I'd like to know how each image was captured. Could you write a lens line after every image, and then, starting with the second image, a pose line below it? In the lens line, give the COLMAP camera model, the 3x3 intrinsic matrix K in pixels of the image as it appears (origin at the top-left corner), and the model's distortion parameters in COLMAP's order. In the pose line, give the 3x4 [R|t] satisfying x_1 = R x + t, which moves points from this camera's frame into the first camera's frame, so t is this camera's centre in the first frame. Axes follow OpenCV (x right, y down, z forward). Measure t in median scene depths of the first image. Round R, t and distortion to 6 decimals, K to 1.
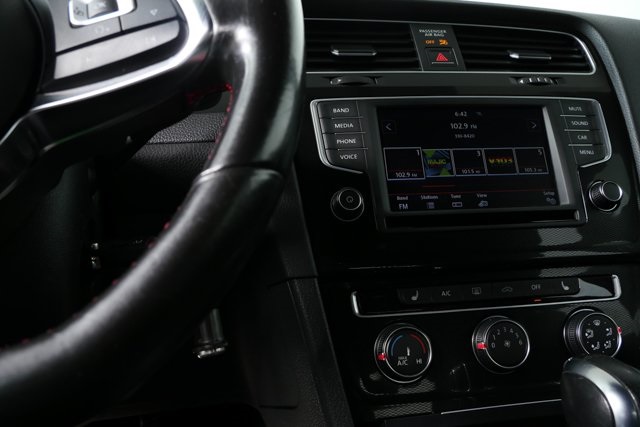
lens RADIAL K [[544.5, 0, 319.2], [0, 544.5, 210.6], [0, 0, 1]] dist [-0.045059, -0.004399]
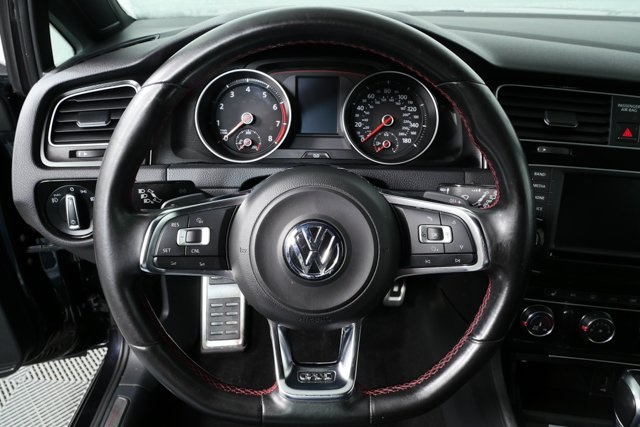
lens RADIAL K [[457.1, 0, 317.7], [0, 457.1, 215.8], [0, 0, 1]] dist [-0.053616, 0.021608]
pose [[0.954636, 0.188310, -0.230673, -0.241274], [-0.050047, 0.865097, 0.499102, -0.690282], [0.293540, -0.464916, 0.835277, -0.288314]]
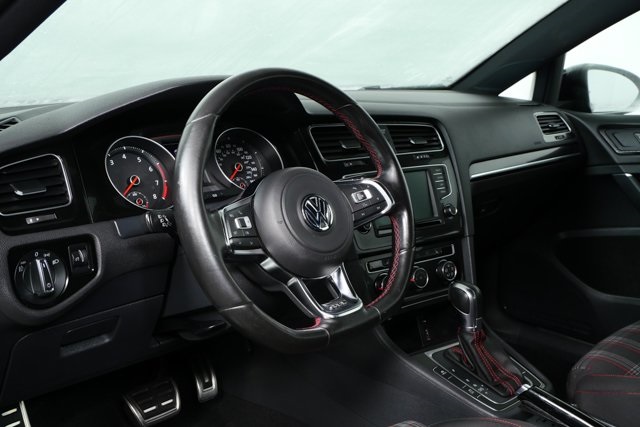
lens RADIAL K [[691.4, 0, 320.8], [0, 691.4, 214.1], [0, 0, 1]] dist [-0.016001, 0.000000]
pose [[0.878389, -0.065318, 0.473462, -1.409713], [-0.020551, 0.984540, 0.173952, -0.535060], [-0.477504, -0.162528, 0.863466, -1.356323]]
